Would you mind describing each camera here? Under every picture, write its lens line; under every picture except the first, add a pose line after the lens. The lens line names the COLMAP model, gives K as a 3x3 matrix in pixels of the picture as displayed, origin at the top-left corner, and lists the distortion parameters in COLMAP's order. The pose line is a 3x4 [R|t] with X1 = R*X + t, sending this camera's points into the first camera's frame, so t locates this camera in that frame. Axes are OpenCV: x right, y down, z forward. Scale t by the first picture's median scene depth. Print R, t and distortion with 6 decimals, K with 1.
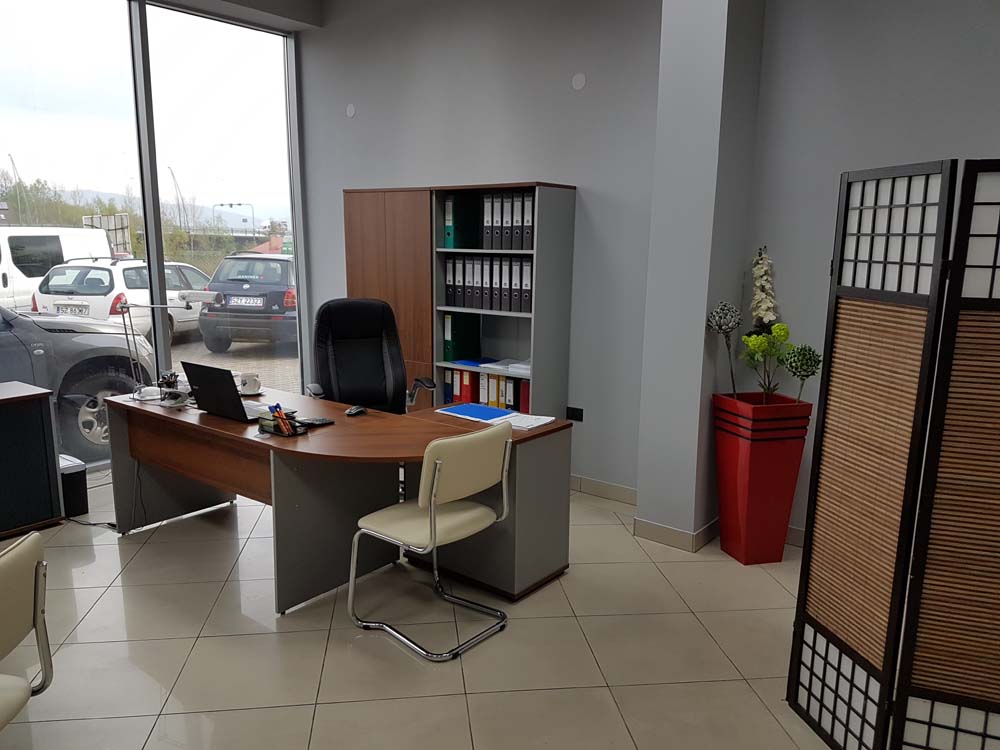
lens RADIAL K [[770.9, 0, 495.9], [0, 770.9, 396.0], [0, 0, 1]] dist [0.056454, -0.113362]
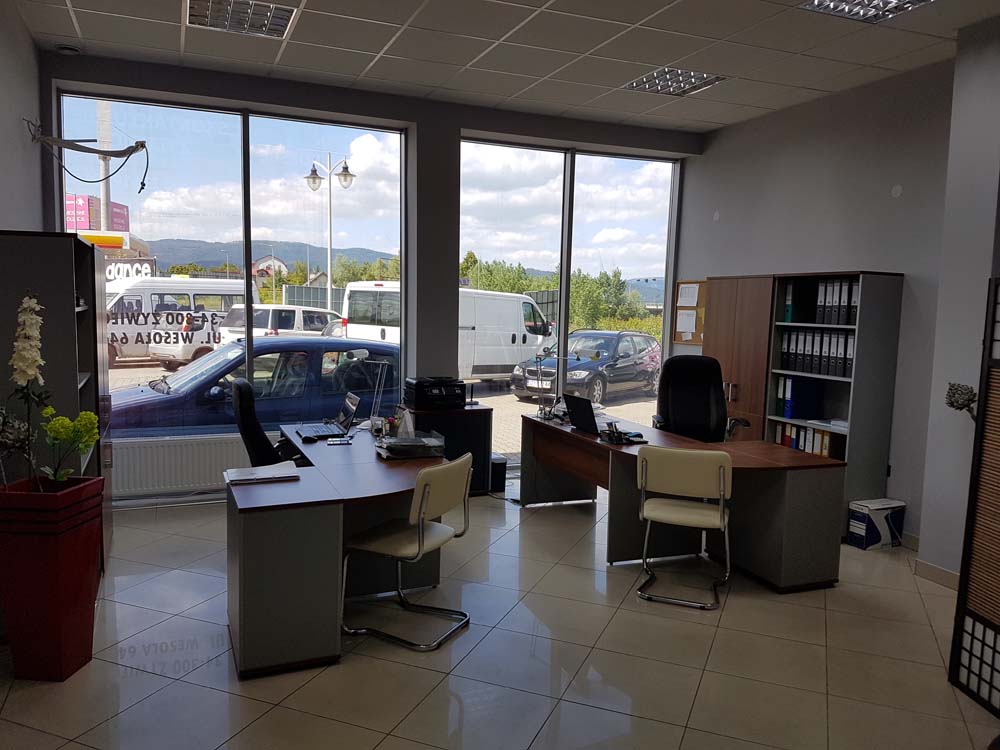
lens RADIAL K [[762.9, 0, 500.0], [0, 762.9, 375.0], [0, 0, 1]] dist [0.245588, -0.464842]
pose [[0.869018, 0.057419, -0.491437, 0.166511], [-0.112811, 0.990076, -0.083807, 0.047181], [0.481747, 0.128270, 0.866872, -0.289590]]
